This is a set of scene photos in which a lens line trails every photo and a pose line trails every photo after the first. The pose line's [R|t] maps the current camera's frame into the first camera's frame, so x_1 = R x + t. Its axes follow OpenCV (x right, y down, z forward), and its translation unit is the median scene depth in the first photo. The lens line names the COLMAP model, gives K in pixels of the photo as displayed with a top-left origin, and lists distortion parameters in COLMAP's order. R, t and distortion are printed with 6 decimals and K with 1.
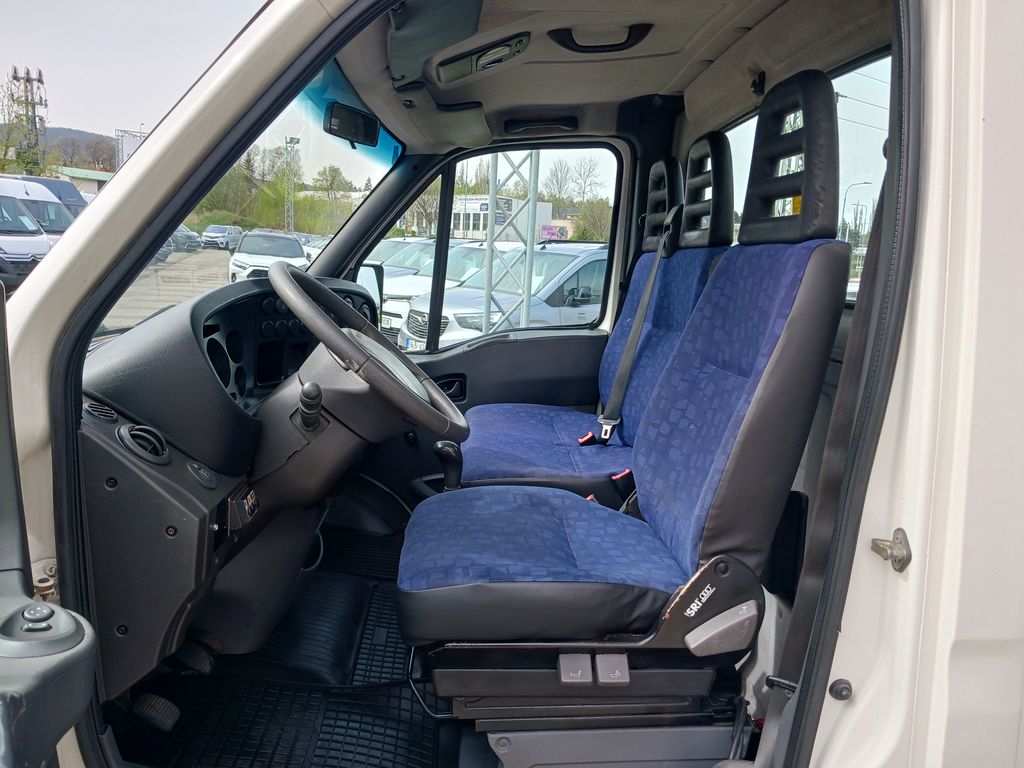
lens RADIAL K [[805.1, 0, 494.2], [0, 805.1, 401.8], [0, 0, 1]] dist [0.031209, -0.022784]
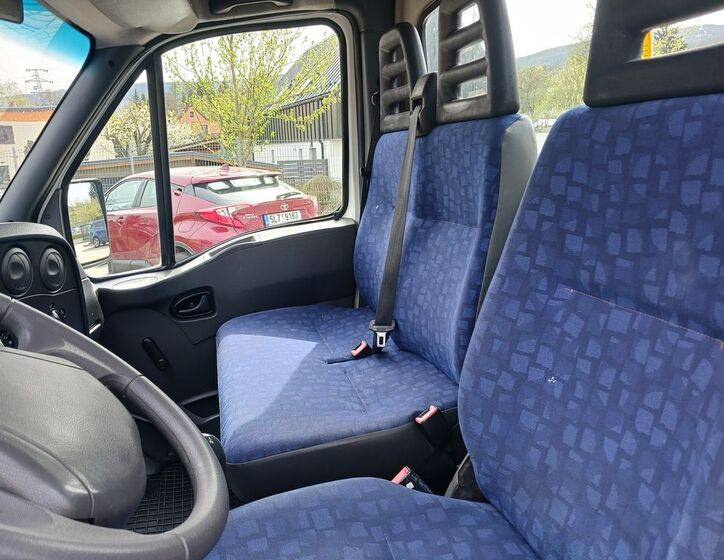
lens RADIAL K [[592.7, 0, 358.9], [0, 592.7, 286.7], [0, 0, 1]] dist [0.019735, -0.037303]
pose [[0.969737, -0.159024, 0.185262, 0.002462], [0.147027, 0.986140, 0.076879, -0.077411], [-0.194920, -0.047314, 0.979677, 0.374829]]
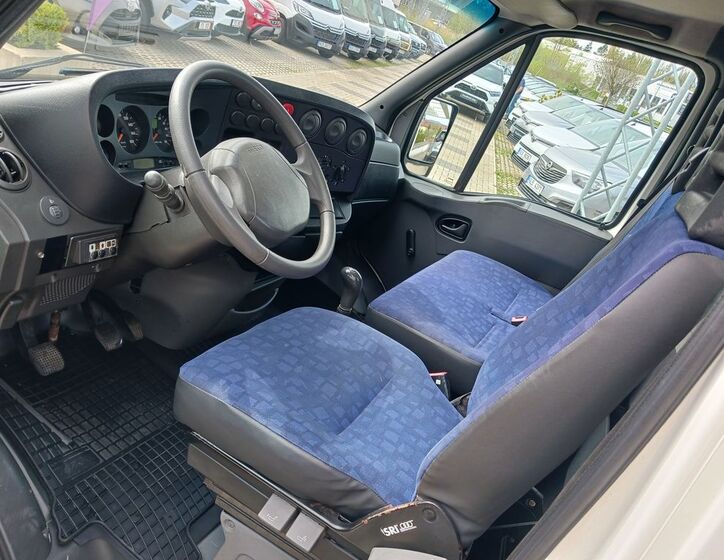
lens RADIAL K [[592.7, 0, 343.7], [0, 592.7, 278.1], [0, 0, 1]] dist [0.019735, -0.037303]
pose [[0.831241, 0.432947, -0.348704, 0.179578], [-0.380183, 0.900377, 0.211617, -0.088441], [0.405585, -0.043334, 0.913030, 0.181820]]
